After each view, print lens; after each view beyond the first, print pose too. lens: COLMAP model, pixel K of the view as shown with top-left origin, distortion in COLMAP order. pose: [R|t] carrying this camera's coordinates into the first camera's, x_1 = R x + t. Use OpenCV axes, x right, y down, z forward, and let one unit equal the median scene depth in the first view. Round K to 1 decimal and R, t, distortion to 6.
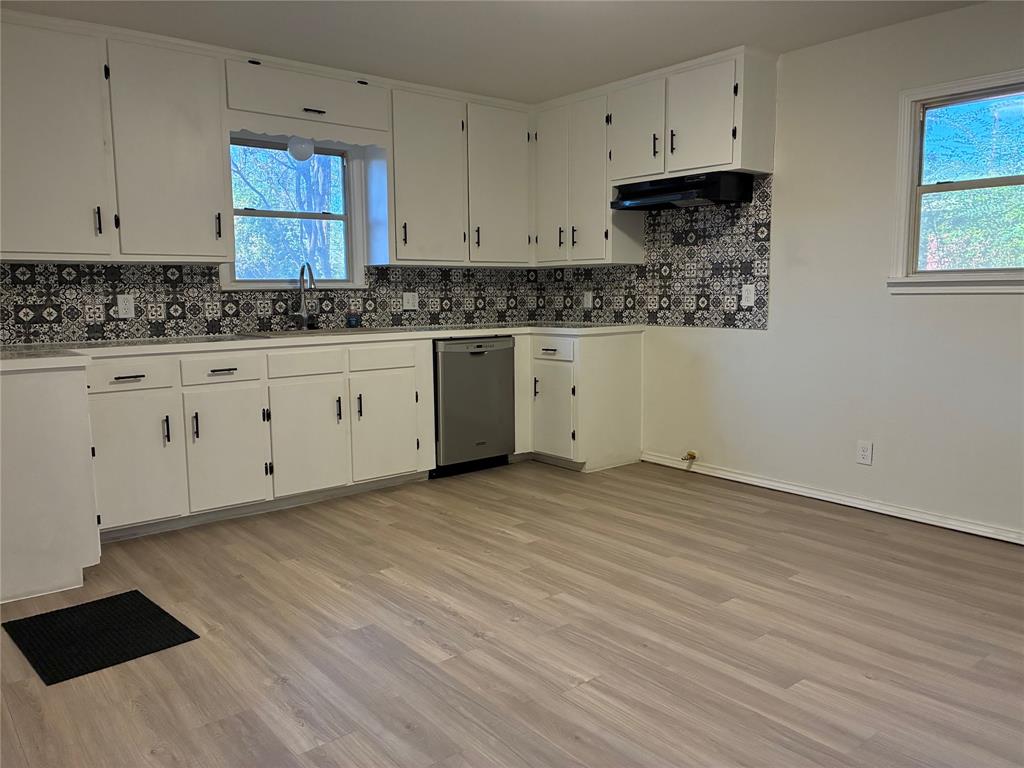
lens RADIAL K [[784.2, 0, 512.0], [0, 784.2, 384.0], [0, 0, 1]] dist [0.058770, -0.073486]
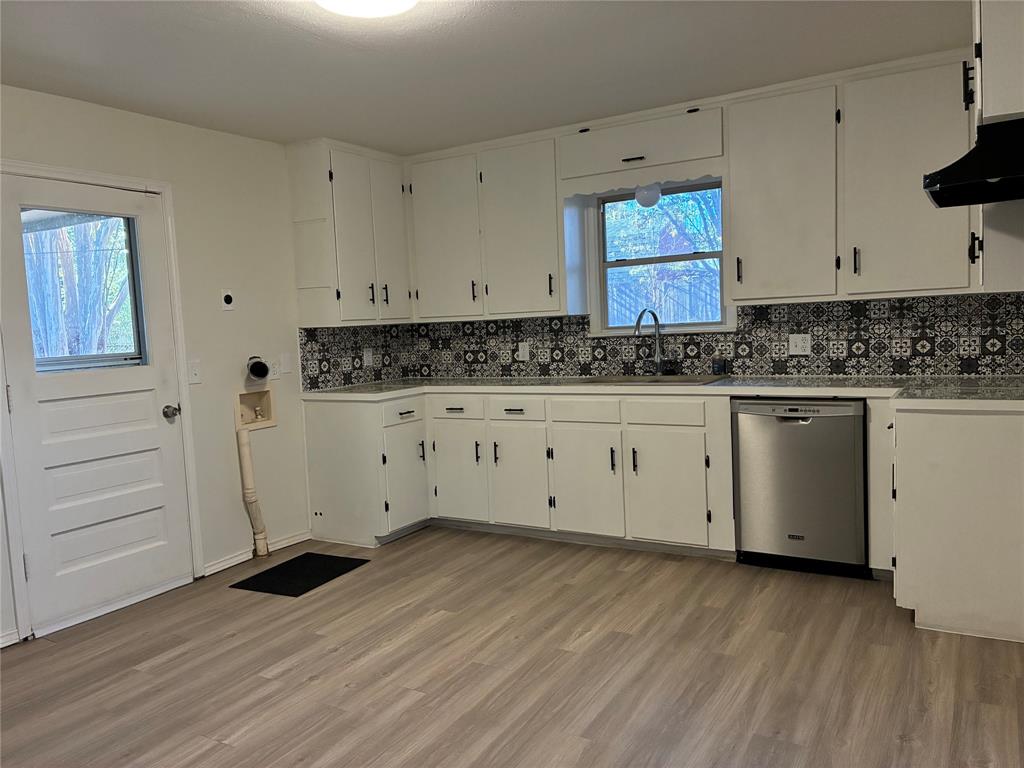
lens RADIAL K [[784.2, 0, 512.0], [0, 784.2, 384.0], [0, 0, 1]] dist [0.058770, -0.073486]
pose [[0.324246, 0.071365, -0.943277, 0.679570], [-0.068403, 0.996309, 0.051865, -0.107761], [0.943497, 0.047706, 0.327930, 0.561117]]
